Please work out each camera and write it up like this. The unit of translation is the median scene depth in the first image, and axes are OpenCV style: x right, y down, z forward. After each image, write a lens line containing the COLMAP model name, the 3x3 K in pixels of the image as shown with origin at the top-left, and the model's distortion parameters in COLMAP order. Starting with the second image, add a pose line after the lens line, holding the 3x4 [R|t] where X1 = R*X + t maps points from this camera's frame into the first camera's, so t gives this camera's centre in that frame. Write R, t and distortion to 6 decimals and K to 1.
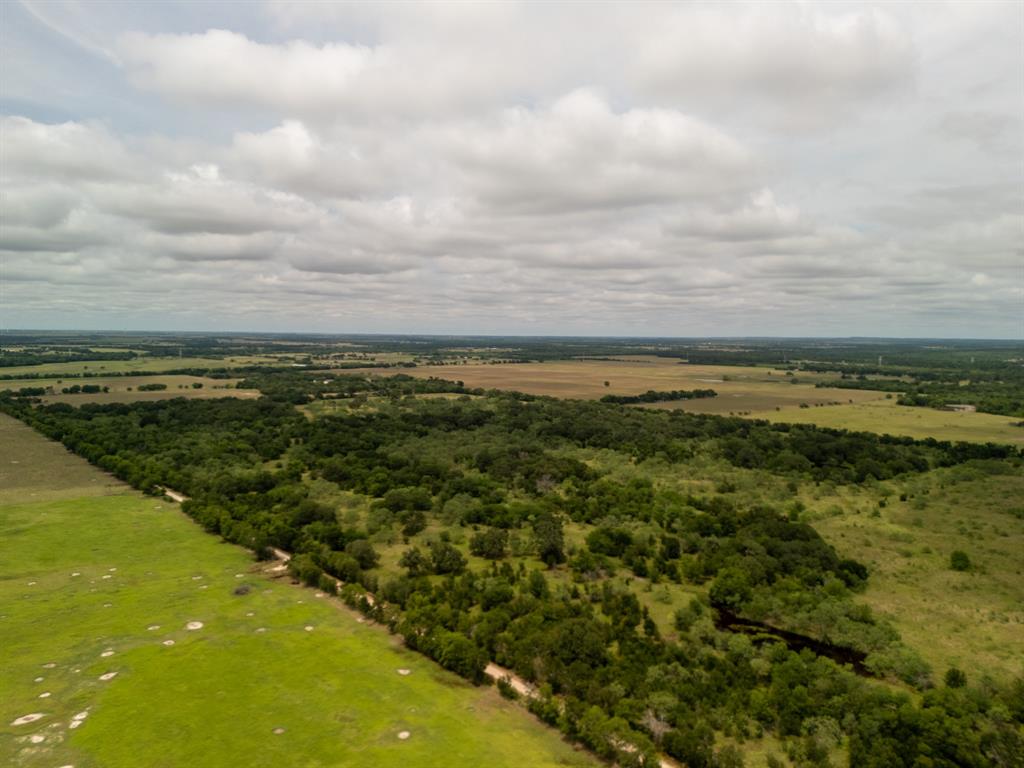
lens RADIAL K [[729.7, 0, 517.2], [0, 729.7, 390.5], [0, 0, 1]] dist [0.062438, -0.024845]
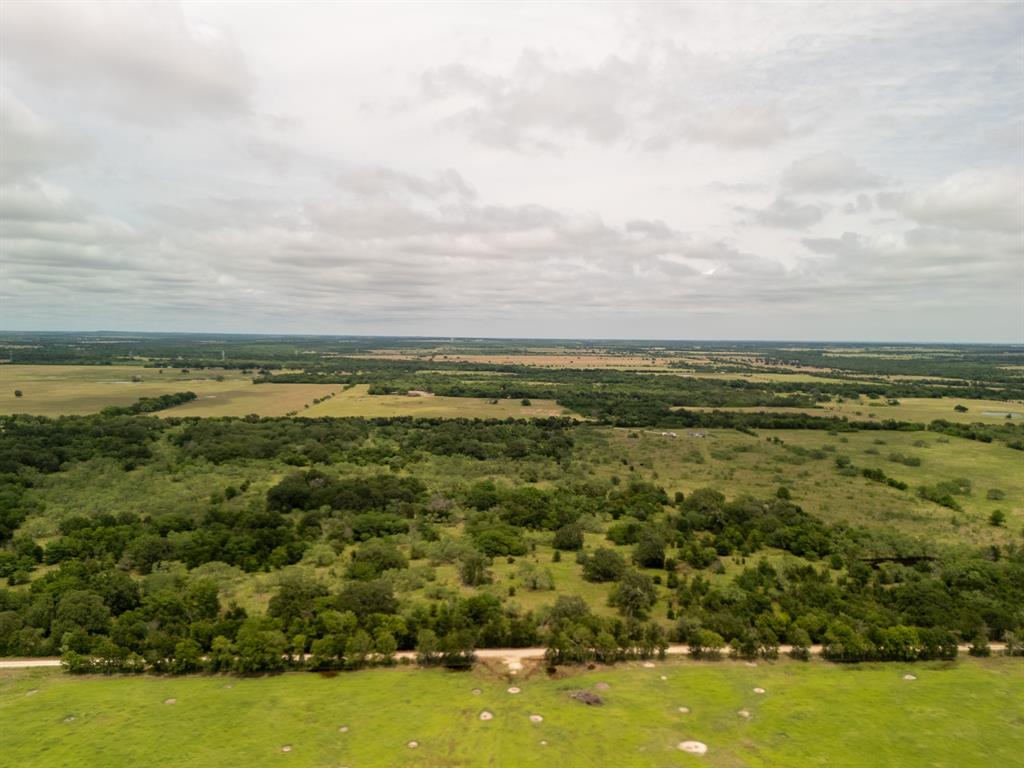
lens RADIAL K [[729.7, 0, 503.2], [0, 729.7, 376.4], [0, 0, 1]] dist [0.062438, -0.024845]
pose [[0.611610, -0.049593, 0.789604, -0.459288], [0.058485, 0.998137, 0.017389, -0.029069], [-0.788995, 0.035545, 0.613371, 0.285184]]
